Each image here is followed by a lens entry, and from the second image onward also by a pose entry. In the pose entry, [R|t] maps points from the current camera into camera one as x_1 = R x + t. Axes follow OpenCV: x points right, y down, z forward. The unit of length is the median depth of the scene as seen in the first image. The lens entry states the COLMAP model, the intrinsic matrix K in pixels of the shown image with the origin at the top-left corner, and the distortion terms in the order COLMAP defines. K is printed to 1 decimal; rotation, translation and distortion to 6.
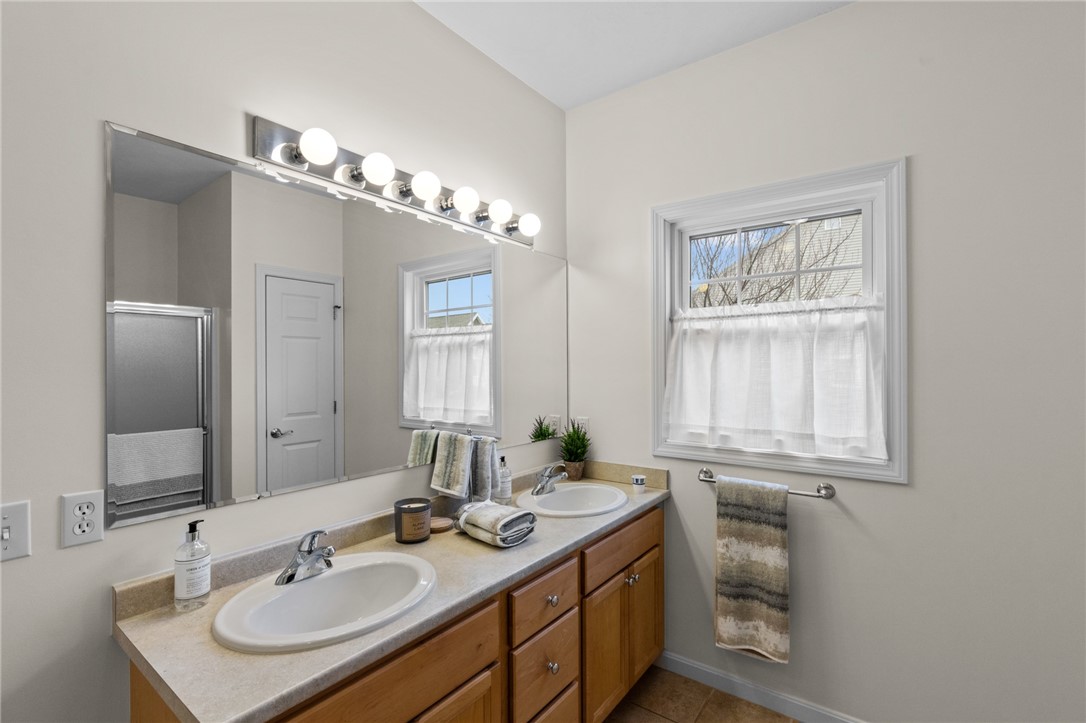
lens RADIAL K [[489.0, 0, 542.8], [0, 489.0, 367.9], [0, 0, 1]] dist [-0.012488, 0.005435]
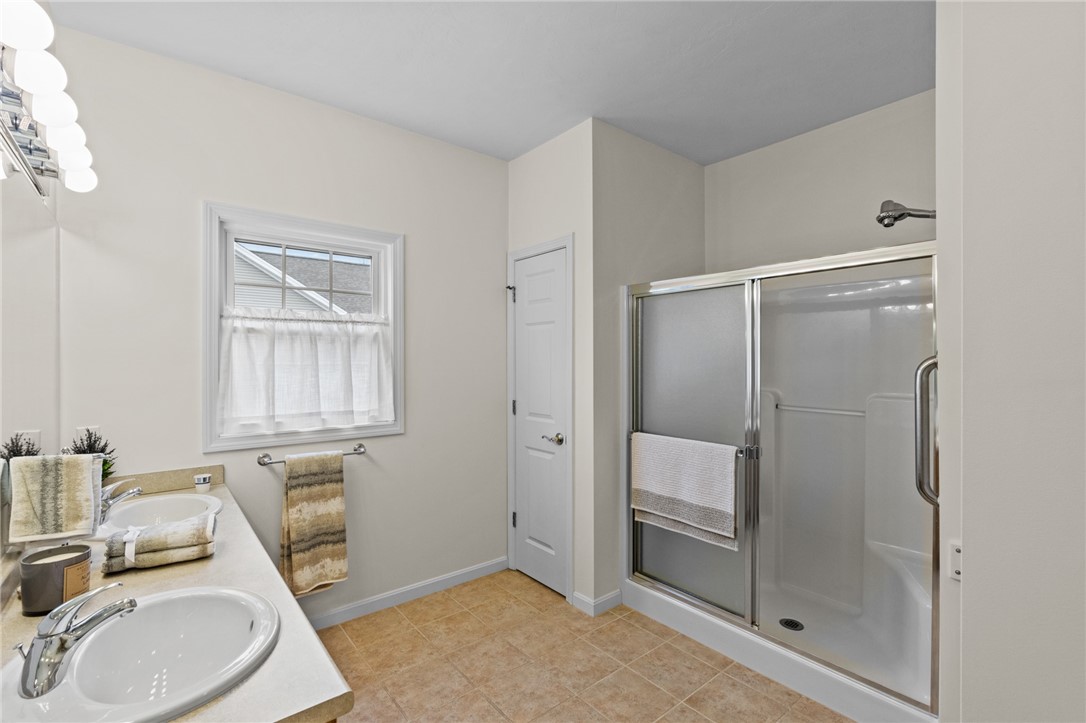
lens RADIAL K [[489.0, 0, 542.8], [0, 489.0, 367.9], [0, 0, 1]] dist [-0.012488, 0.005435]
pose [[0.244819, -0.012035, 0.969494, -0.645507], [0.005508, 0.999924, 0.011022, 0.001627], [-0.969553, 0.002642, 0.244866, 0.121623]]
